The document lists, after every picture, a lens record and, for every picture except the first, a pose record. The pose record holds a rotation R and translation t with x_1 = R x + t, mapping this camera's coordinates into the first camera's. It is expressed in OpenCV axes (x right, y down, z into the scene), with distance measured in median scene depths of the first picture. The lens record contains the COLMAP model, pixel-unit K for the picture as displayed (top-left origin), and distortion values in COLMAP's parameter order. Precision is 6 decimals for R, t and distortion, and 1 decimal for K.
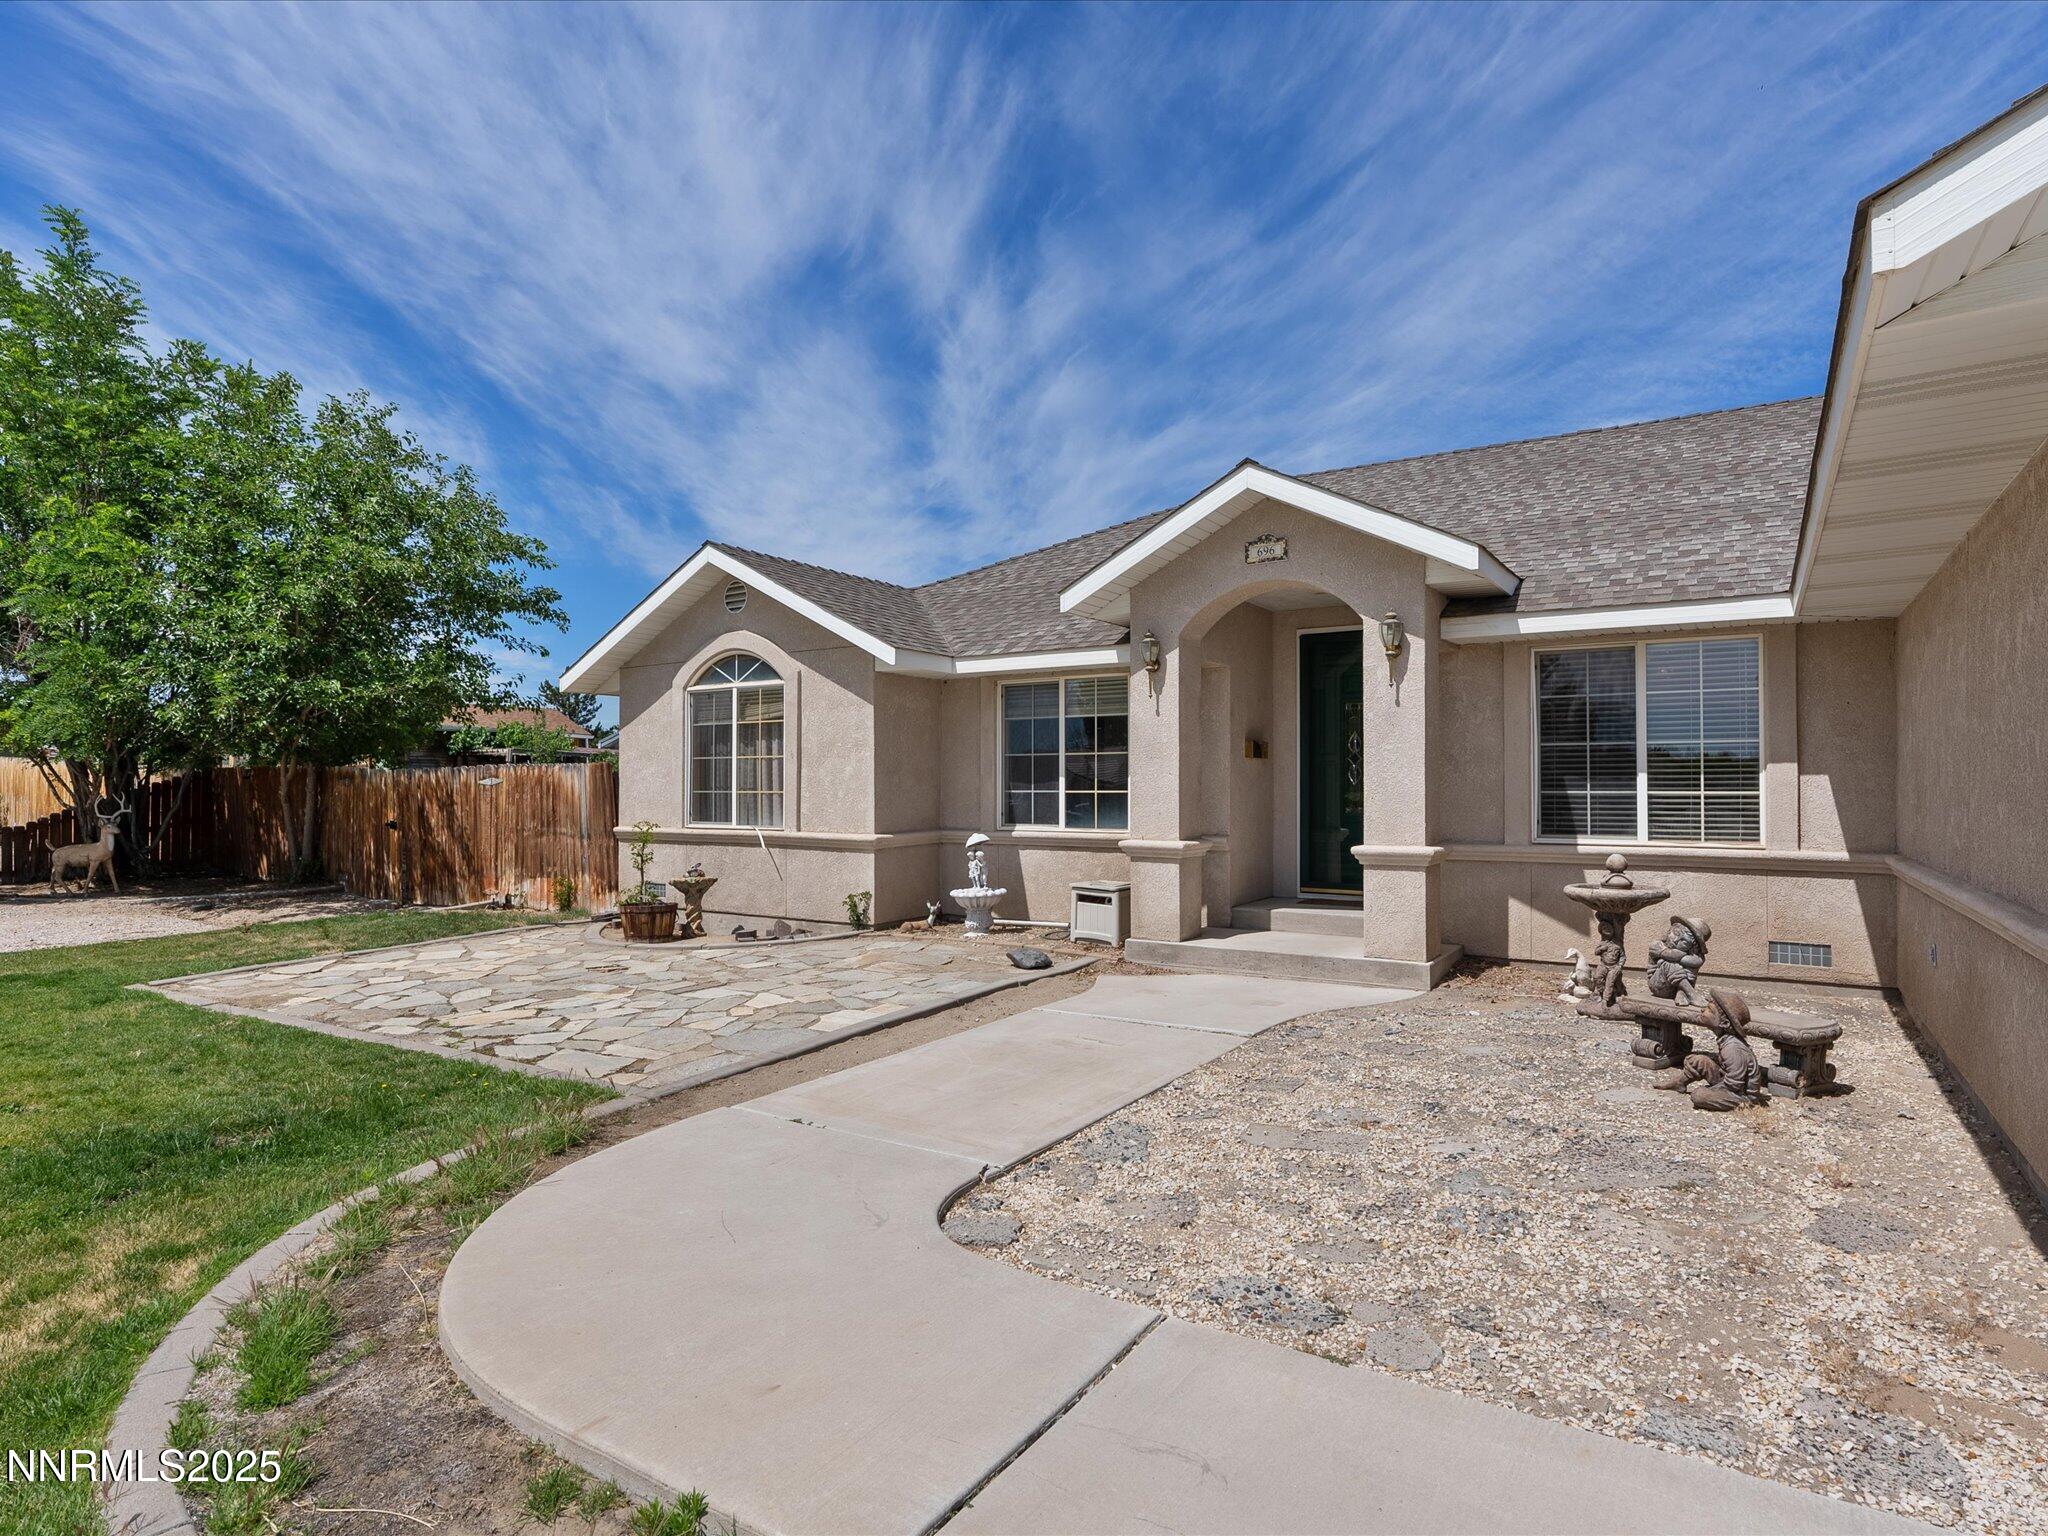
lens RADIAL K [[1131.3, 0, 1022.5], [0, 1131.3, 757.3], [0, 0, 1]] dist [-0.005993, -0.000317]
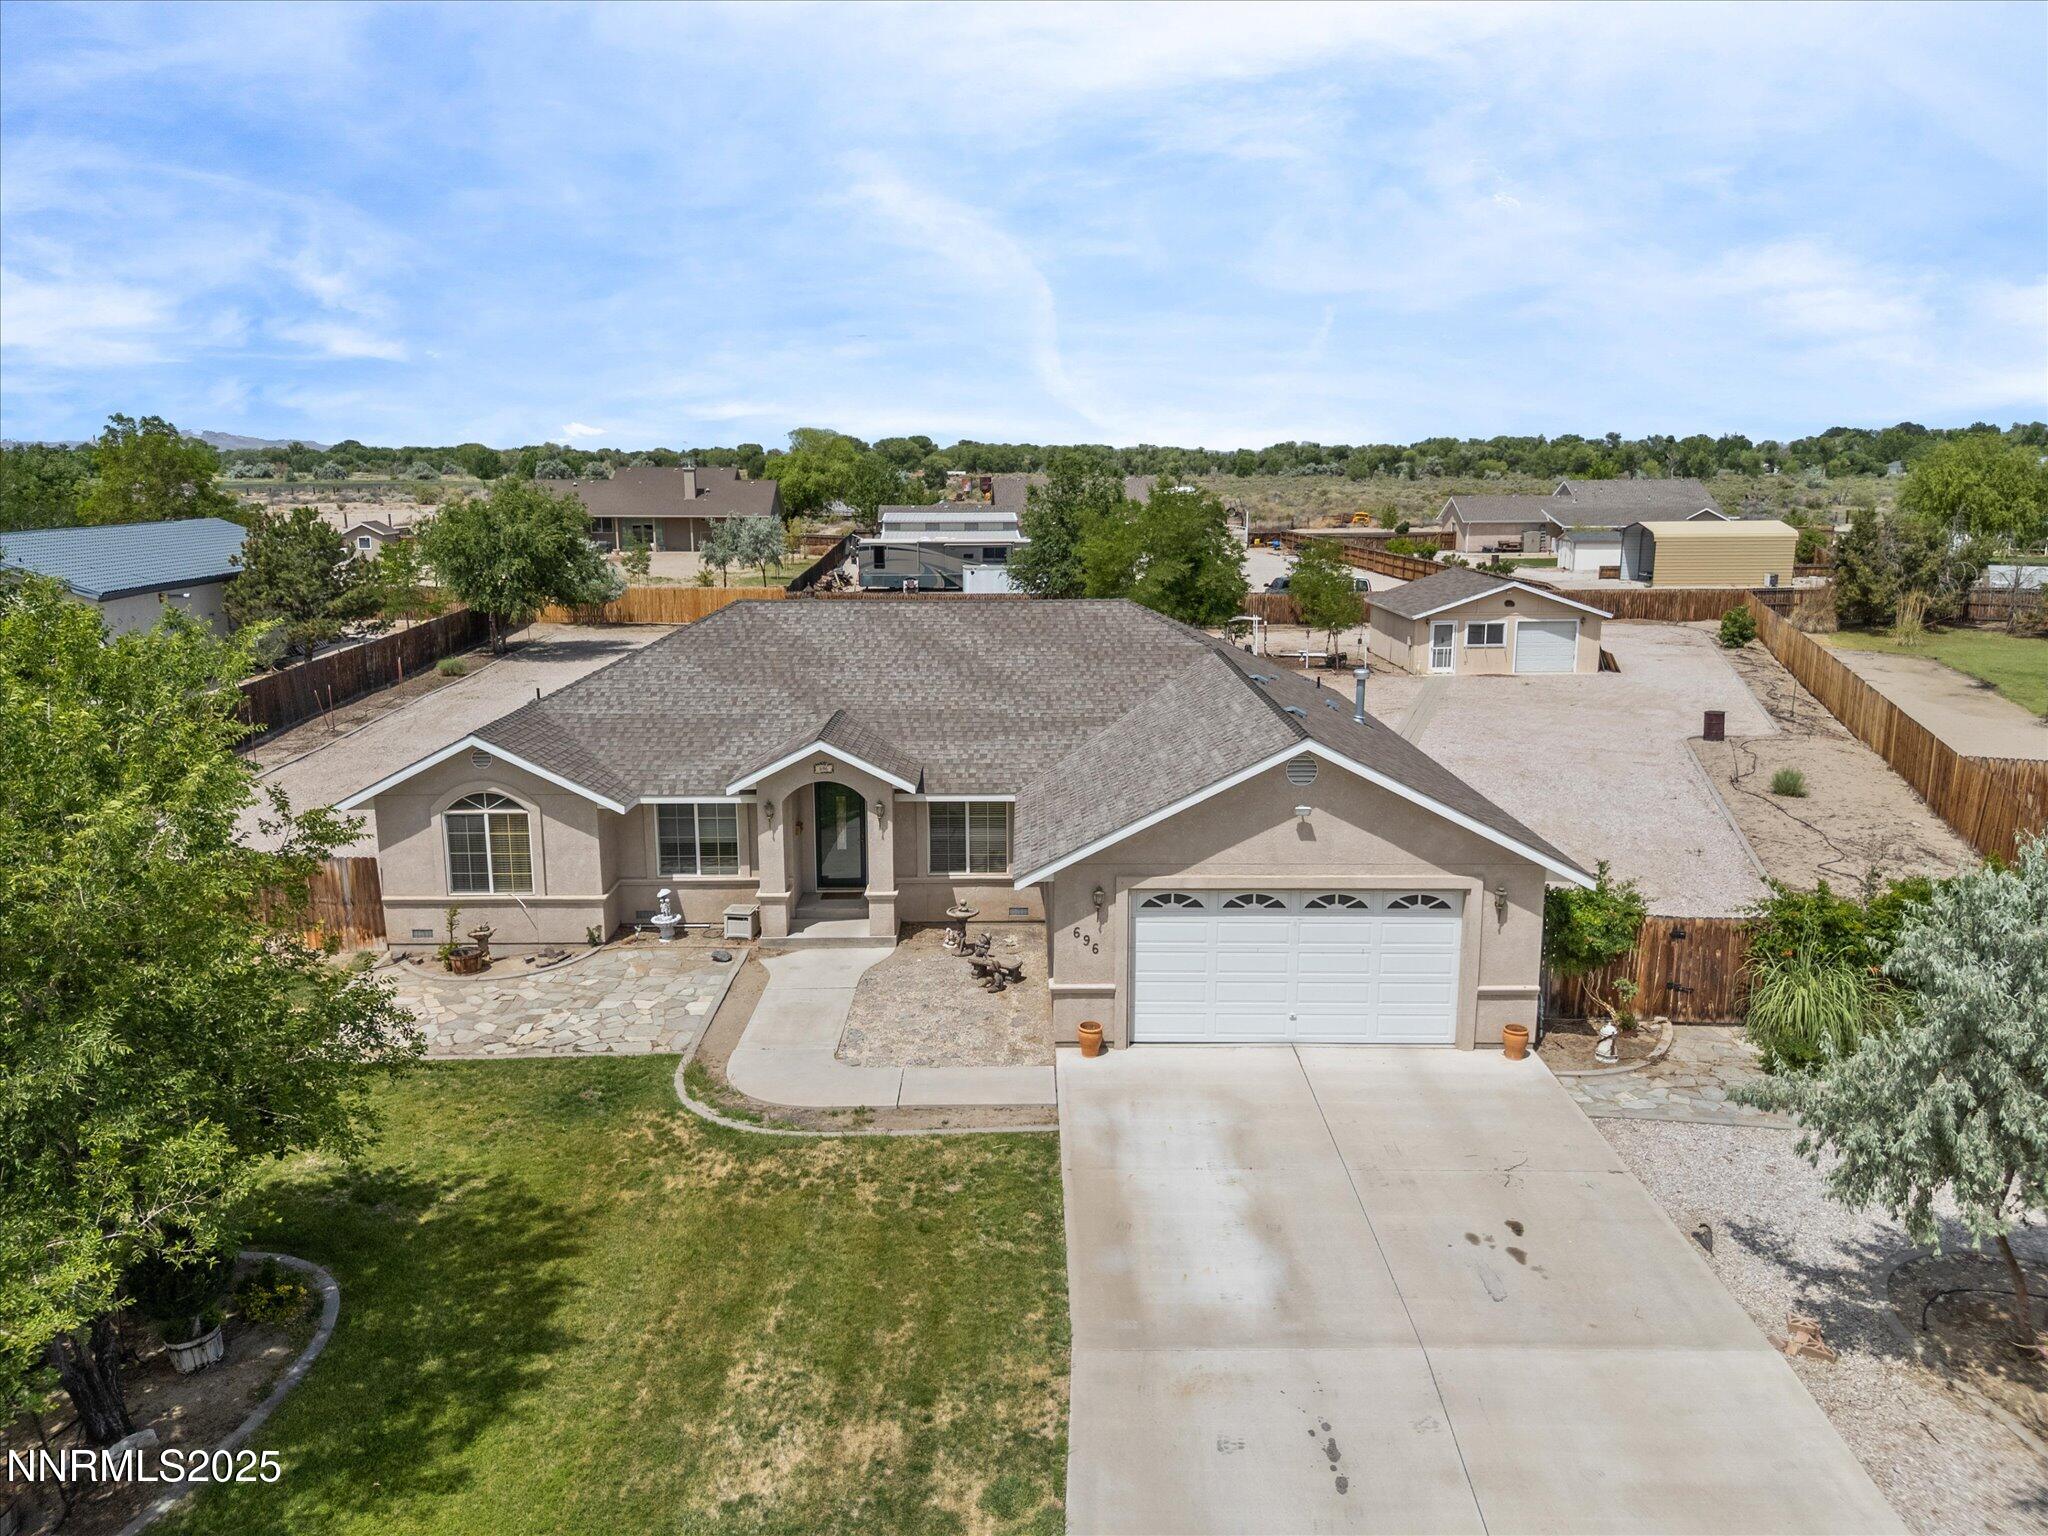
lens RADIAL K [[1534.2, 0, 1024.0], [0, 1534.2, 768.0], [0, 0, 1]] dist [0.081675, -0.137793]
pose [[0.840067, -0.114115, 0.530345, -0.864283], [-0.008342, 0.974792, 0.222961, -0.700020], [-0.542419, -0.191726, 0.817938, -1.389100]]
